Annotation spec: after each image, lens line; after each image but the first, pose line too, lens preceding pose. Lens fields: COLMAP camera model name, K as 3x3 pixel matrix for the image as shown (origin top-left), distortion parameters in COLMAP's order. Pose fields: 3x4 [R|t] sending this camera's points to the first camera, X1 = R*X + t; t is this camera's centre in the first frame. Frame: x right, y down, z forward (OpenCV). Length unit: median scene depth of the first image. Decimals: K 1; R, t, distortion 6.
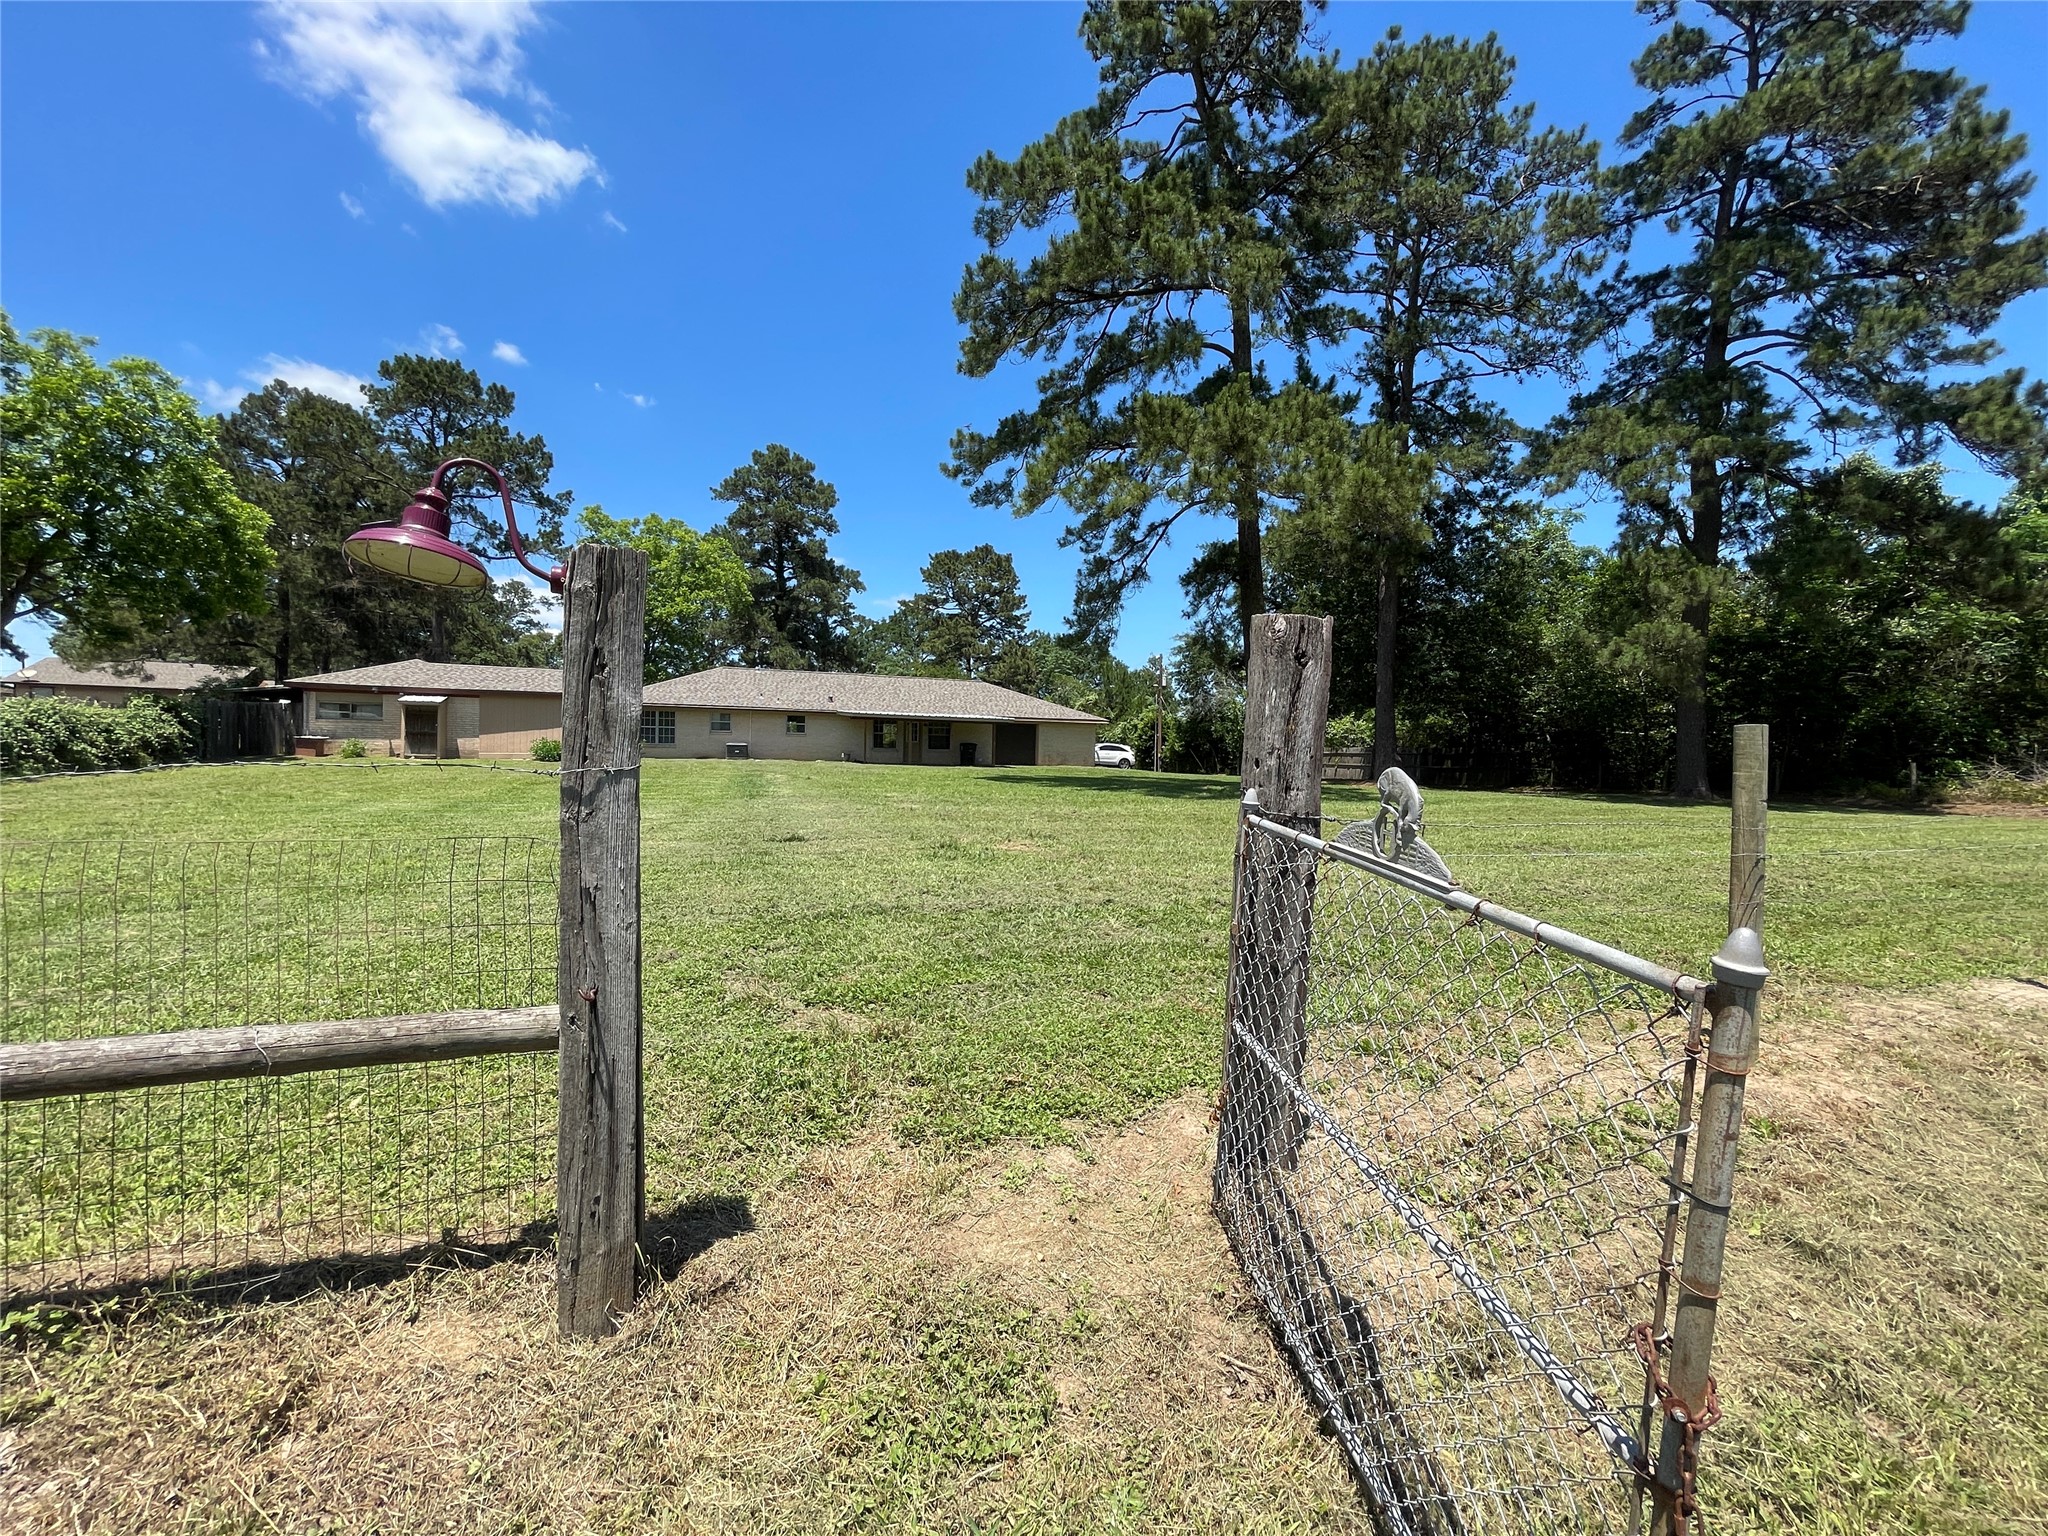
lens RADIAL K [[827.8, 0, 1022.4], [0, 827.8, 766.3], [0, 0, 1]] dist [-0.004008, -0.000561]
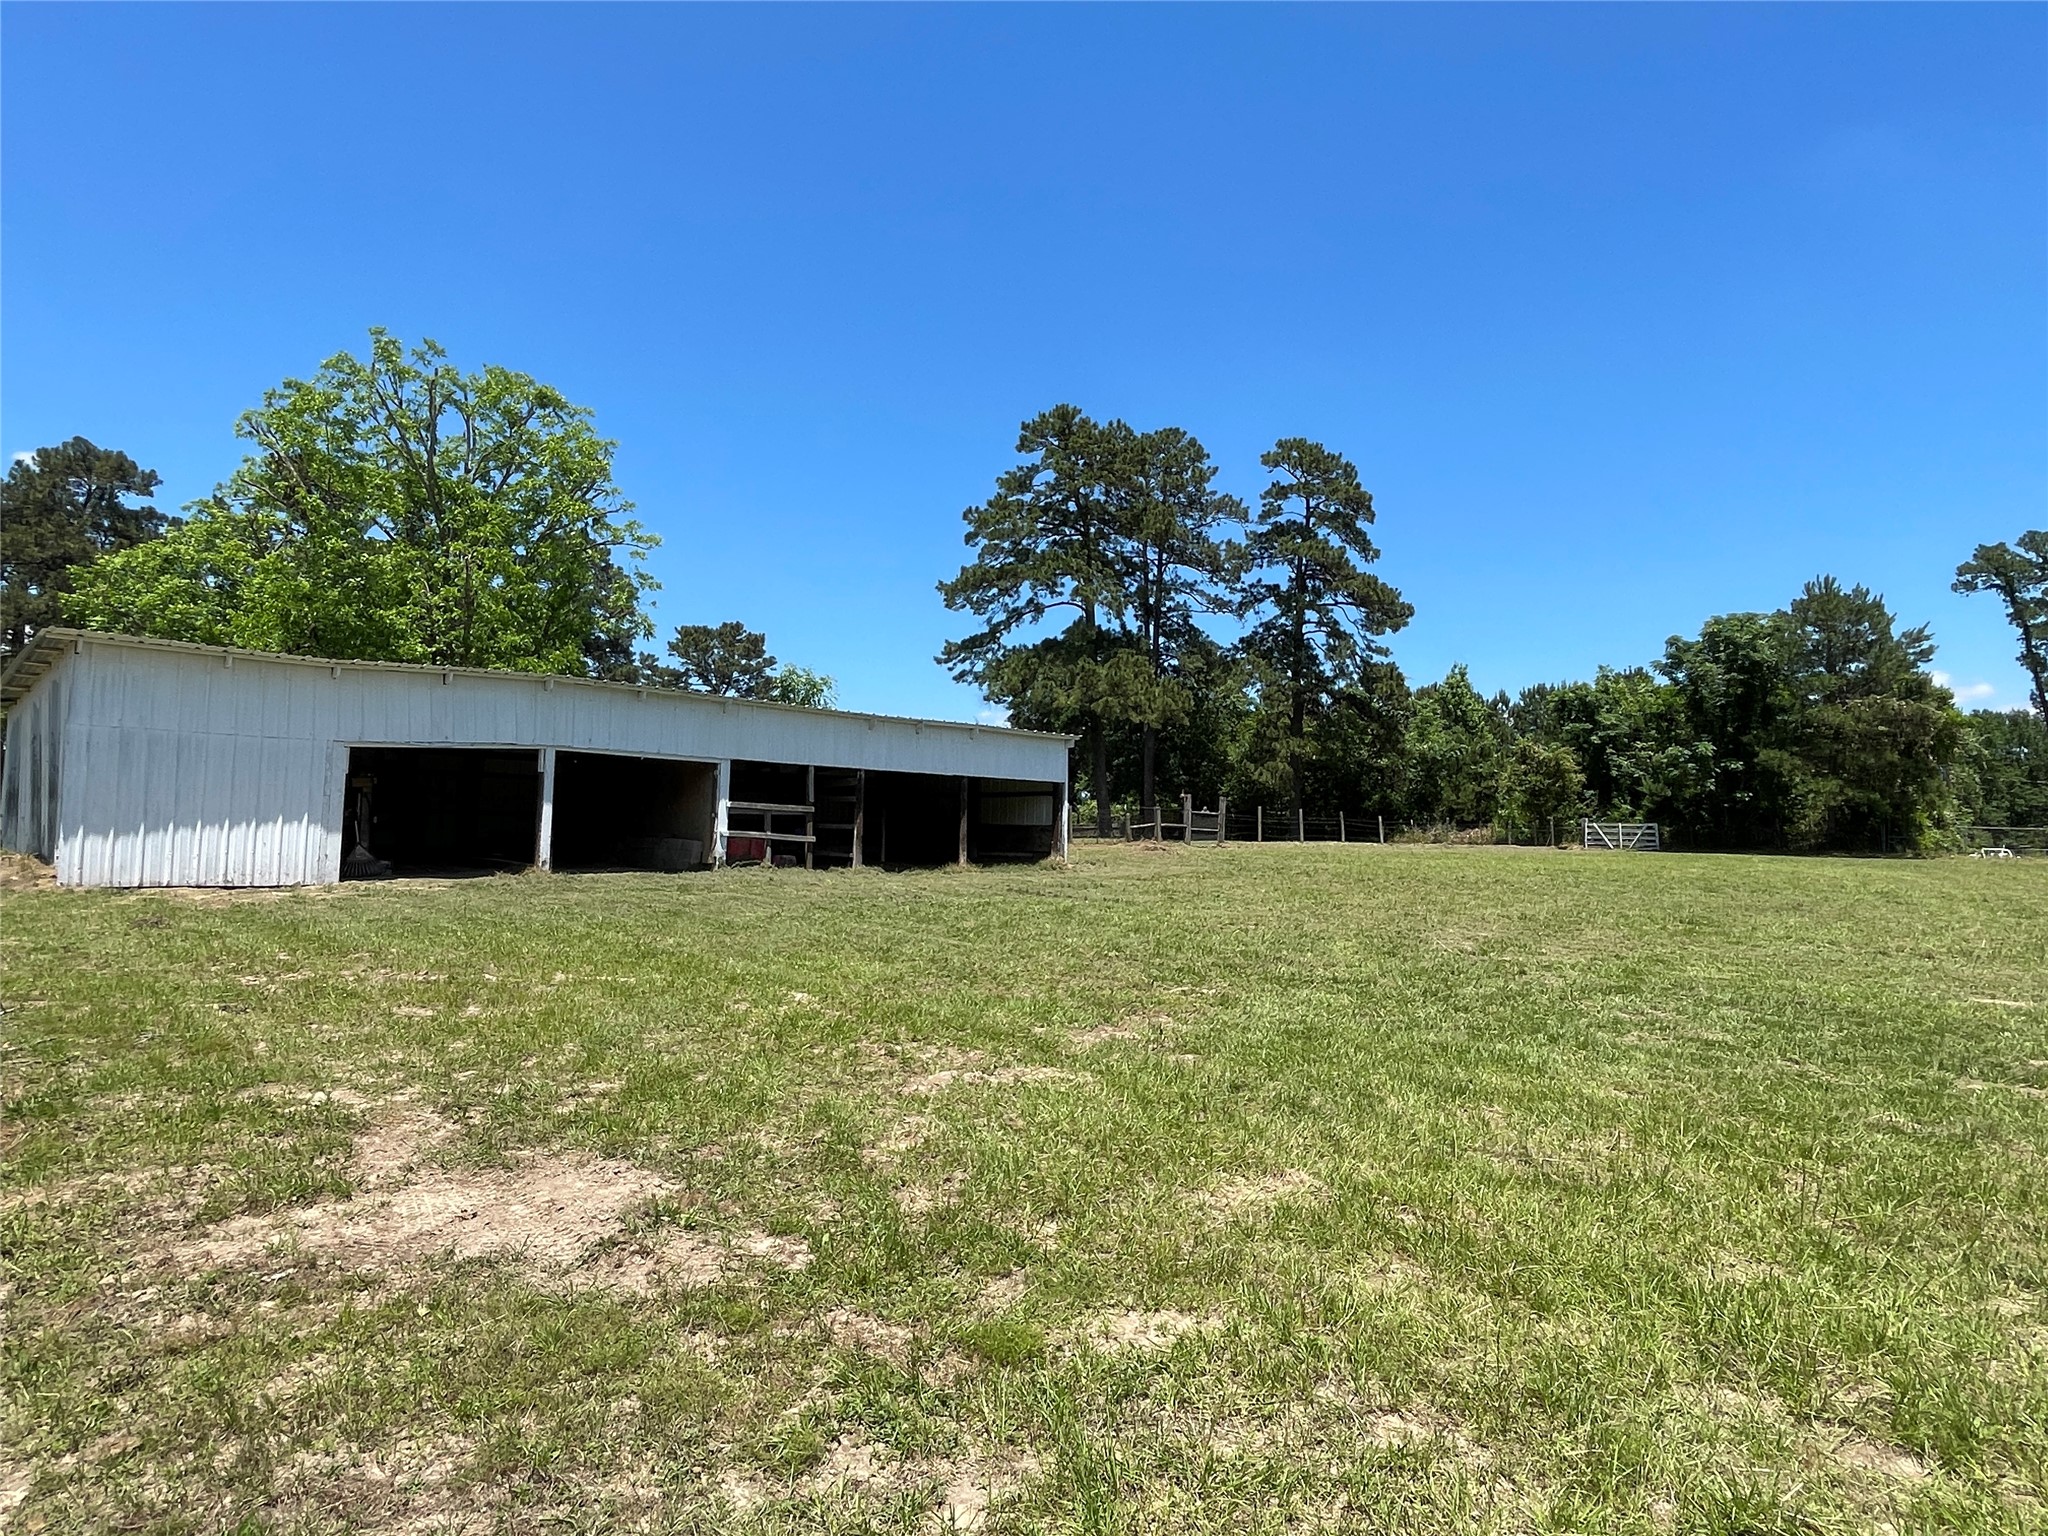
lens RADIAL K [[1189.6, 0, 1026.7], [0, 1189.6, 761.6], [0, 0, 1]] dist [-0.000749, -0.001129]
pose [[0.921634, 0.024611, 0.387279, -0.859304], [0.010826, 0.995968, -0.089055, 0.079993], [-0.387909, 0.086269, 0.917651, -1.326082]]
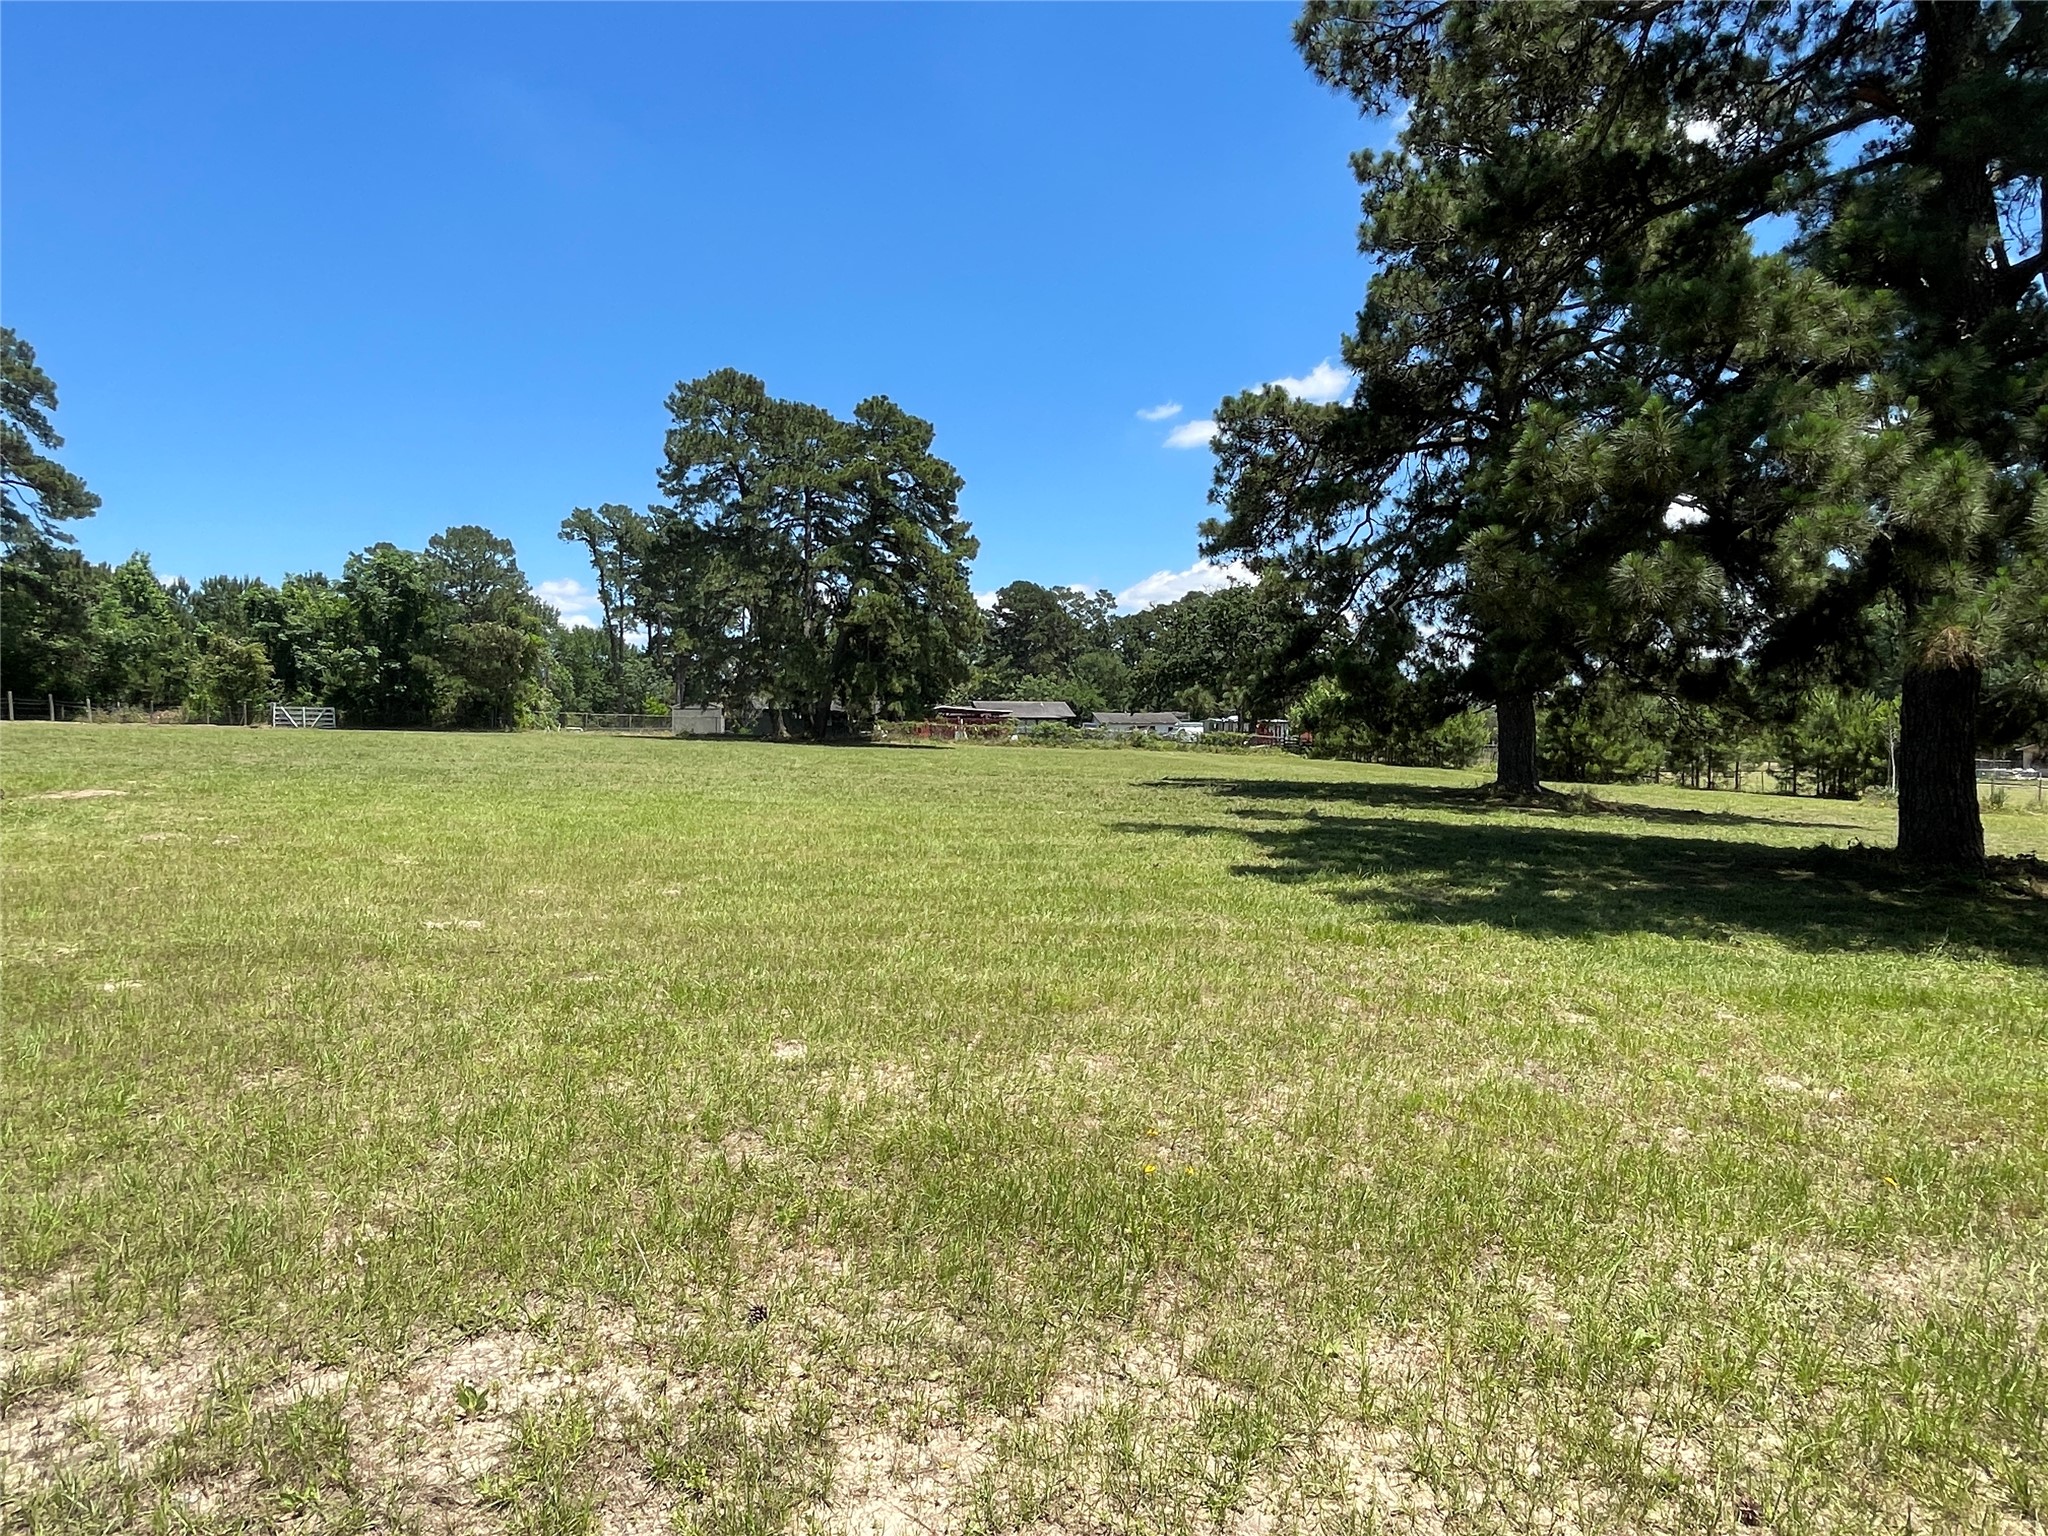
lens RADIAL K [[1189.6, 0, 1026.7], [0, 1189.6, 761.6], [0, 0, 1]] dist [-0.000749, -0.001129]
pose [[0.153402, -0.032383, 0.987633, -1.480243], [0.026430, 0.999240, 0.028658, 0.101788], [-0.987810, 0.021707, 0.154141, -1.812943]]
